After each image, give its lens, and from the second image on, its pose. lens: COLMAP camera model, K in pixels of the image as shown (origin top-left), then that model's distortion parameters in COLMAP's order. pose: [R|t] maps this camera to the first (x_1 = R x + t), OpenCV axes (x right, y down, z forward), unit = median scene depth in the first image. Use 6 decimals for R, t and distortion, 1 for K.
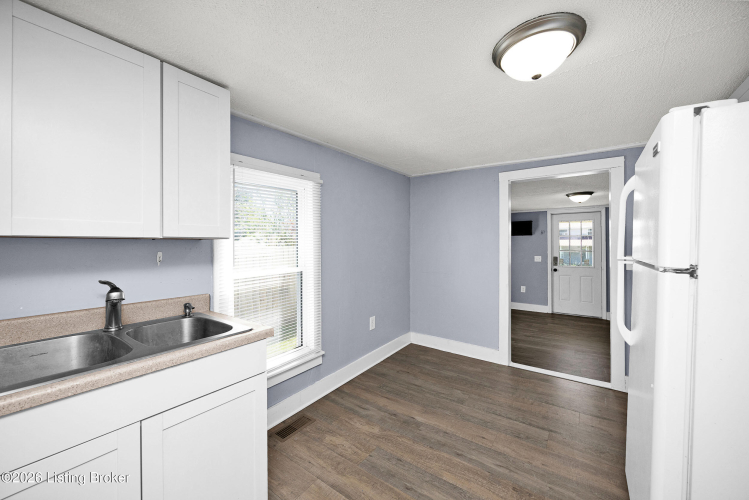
lens RADIAL K [[289.1, 0, 372.7], [0, 289.1, 248.3], [0, 0, 1]] dist [-0.000481, 0.000027]
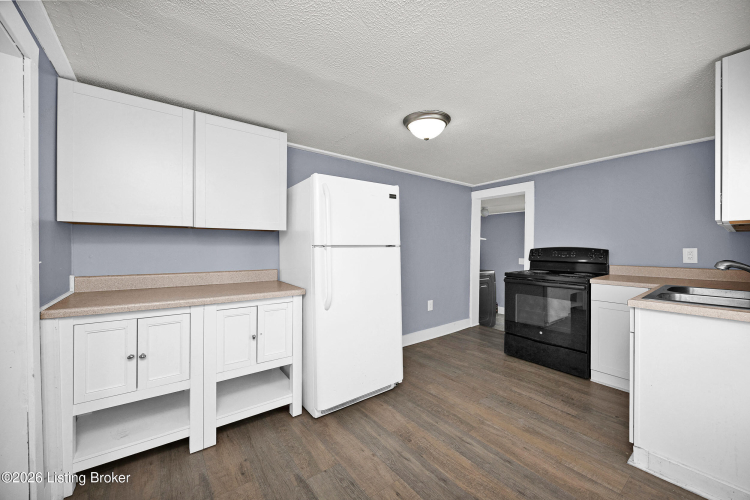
lens RADIAL K [[283.1, 0, 380.0], [0, 283.1, 245.8], [0, 0, 1]] dist [0.000661, 0.000103]
pose [[-0.961689, 0.003289, 0.274123, 0.225959], [0.005154, 0.999968, 0.006083, 0.025929], [-0.274095, 0.007262, -0.961675, 1.667243]]
